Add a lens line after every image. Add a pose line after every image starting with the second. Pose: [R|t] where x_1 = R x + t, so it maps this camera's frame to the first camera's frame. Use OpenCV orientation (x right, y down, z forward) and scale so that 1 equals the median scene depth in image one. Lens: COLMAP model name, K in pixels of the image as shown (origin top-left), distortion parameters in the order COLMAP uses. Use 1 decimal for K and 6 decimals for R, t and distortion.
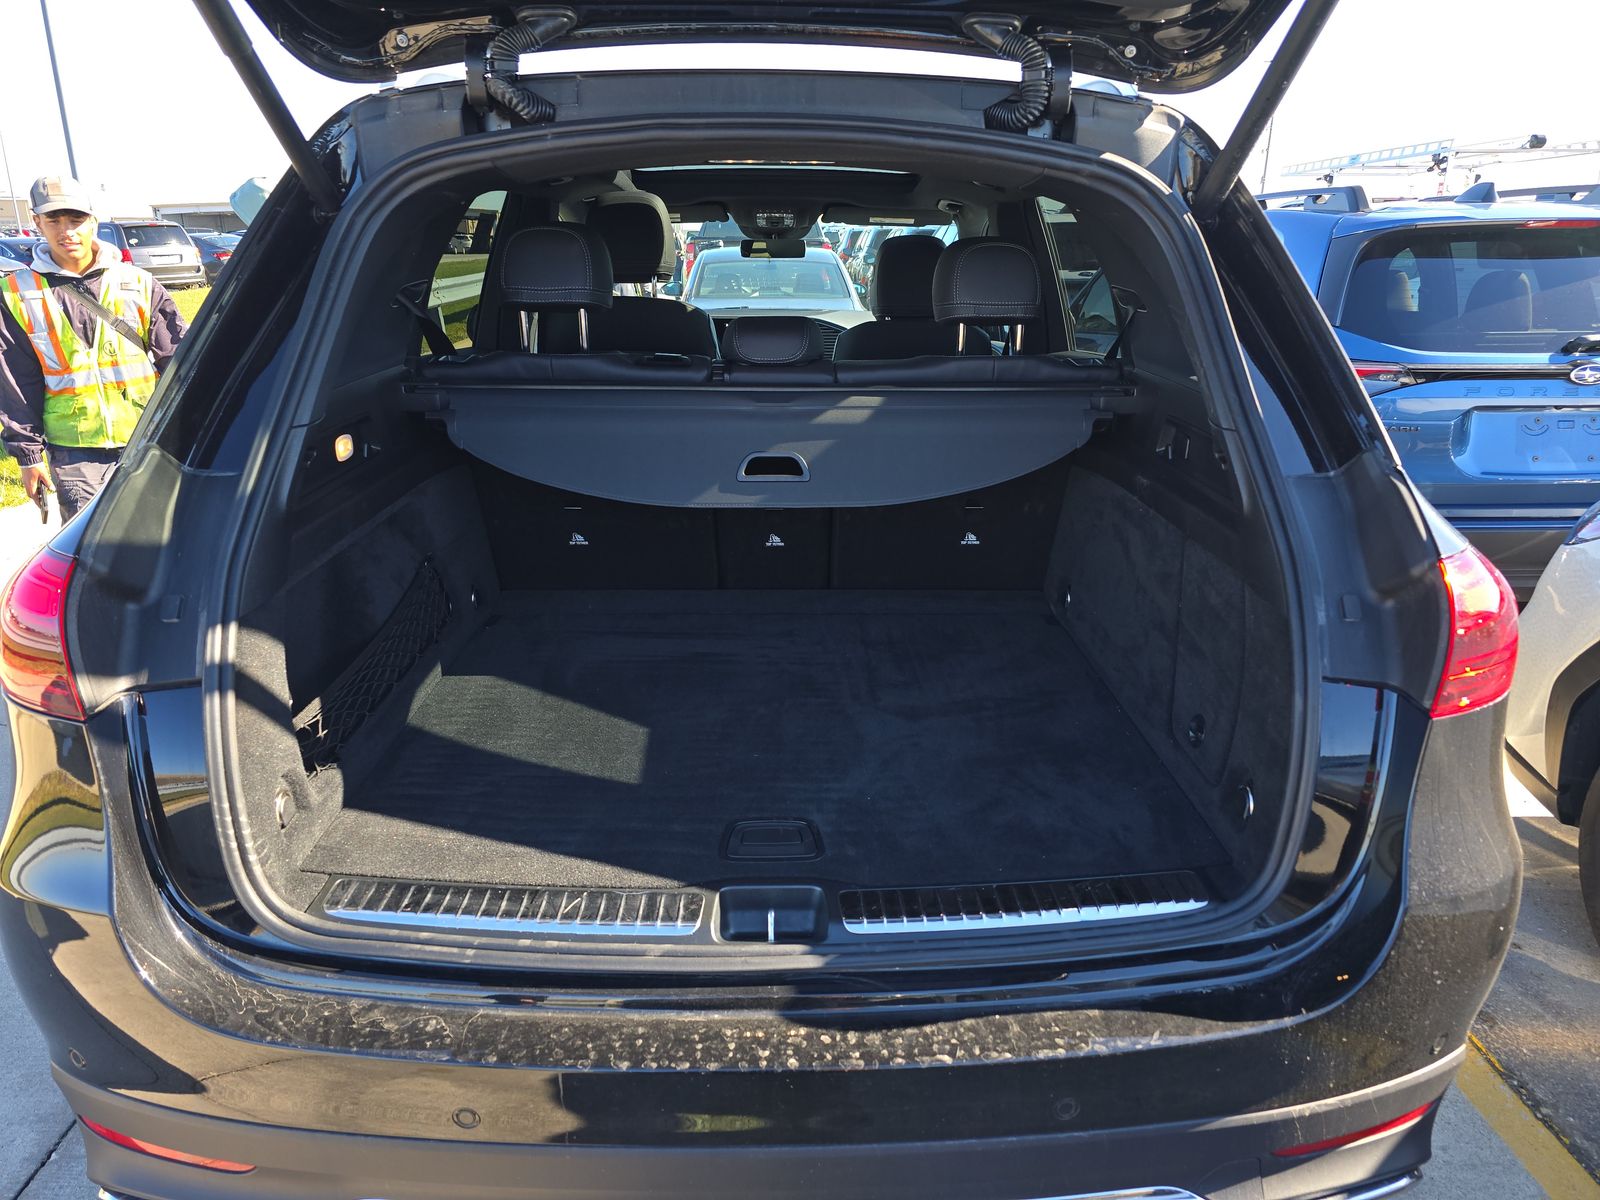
lens RADIAL K [[1063.5, 0, 808.0], [0, 1063.5, 593.1], [0, 0, 1]] dist [0.032008, -0.029228]
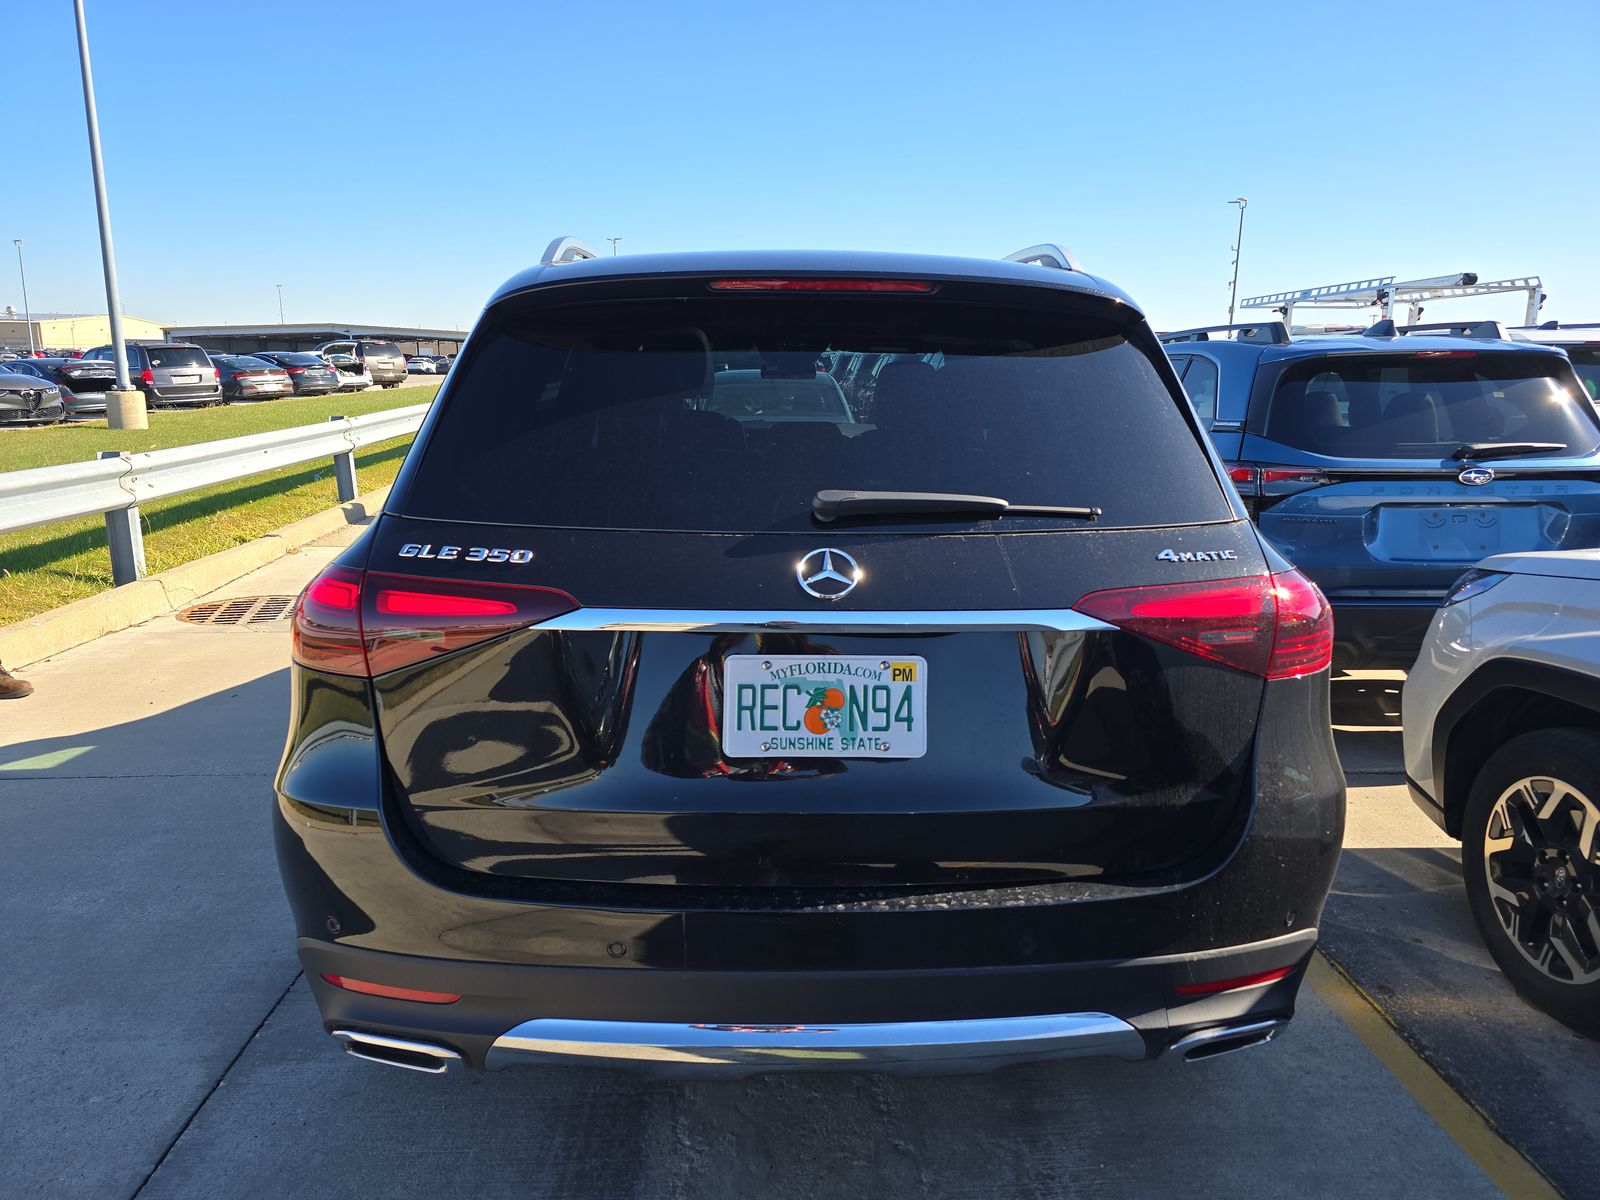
lens RADIAL K [[1063.5, 0, 790.9], [0, 1063.5, 602.3], [0, 0, 1]] dist [0.032008, -0.029228]
pose [[0.999976, 0.004613, -0.005075, -0.026912], [-0.005090, 0.995134, -0.098404, 0.056701], [0.004597, 0.098428, 0.995134, -0.177936]]
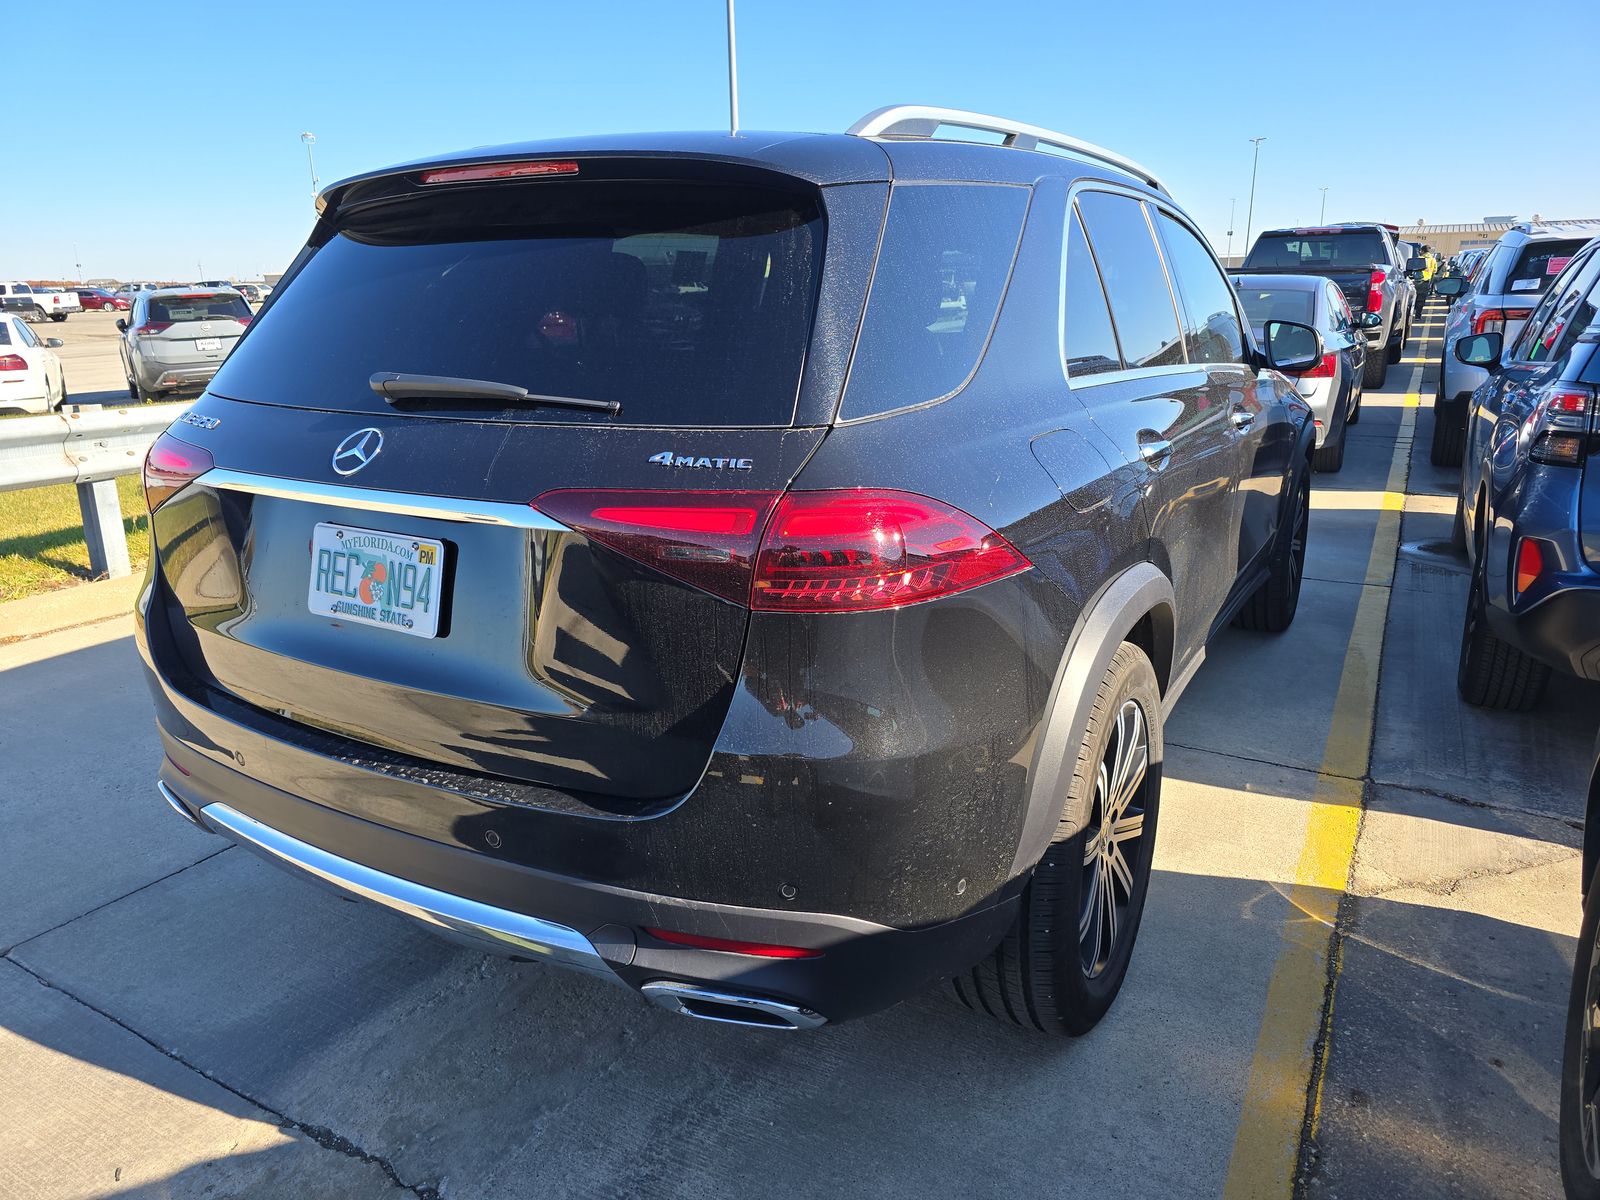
lens RADIAL K [[1063.5, 0, 796.0], [0, 1063.5, 605.3], [0, 0, 1]] dist [0.032008, -0.029228]
pose [[0.853578, 0.136860, -0.502667, 0.453169], [-0.145870, 0.989068, 0.021591, 0.026038], [0.500127, 0.054894, 0.864210, -0.026515]]
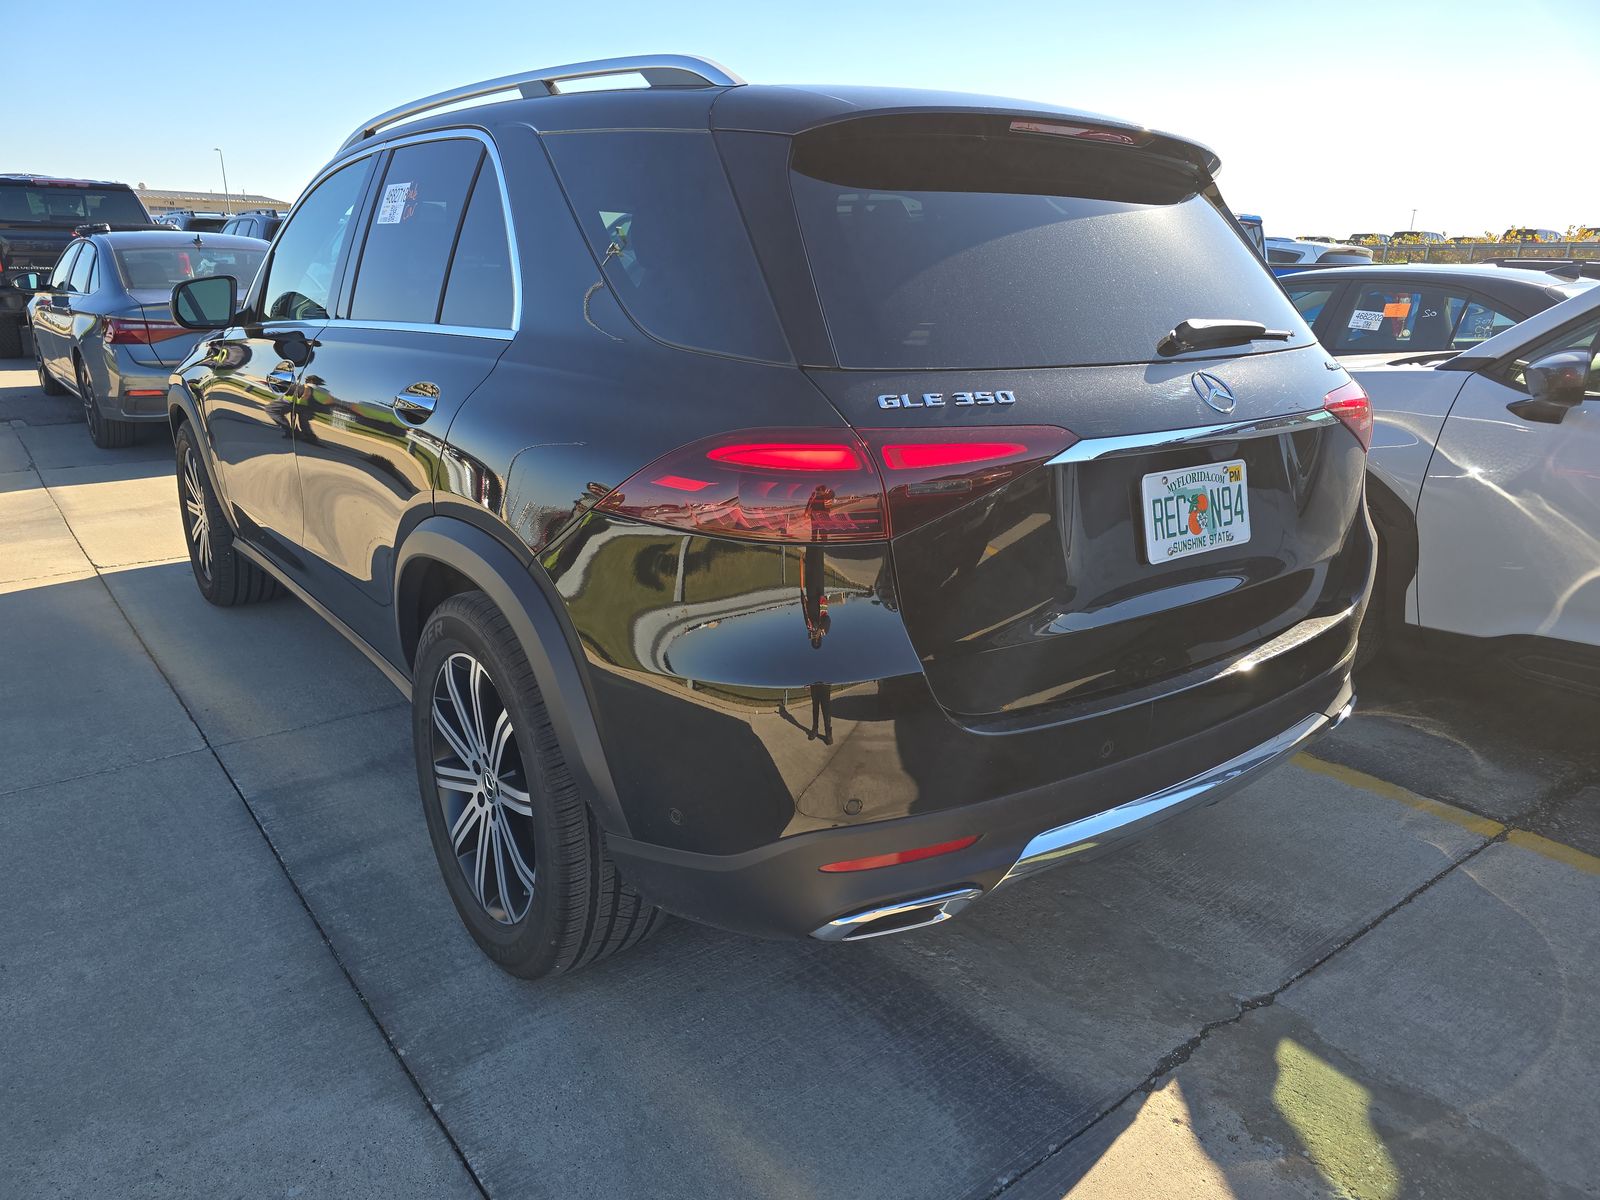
lens RADIAL K [[1063.5, 0, 810.4], [0, 1063.5, 590.3], [0, 0, 1]] dist [0.032008, -0.029228]
pose [[0.809168, -0.160369, 0.565269, -0.539373], [0.155324, 0.986192, 0.057444, 0.031939], [-0.566676, 0.041318, 0.822904, -0.030191]]
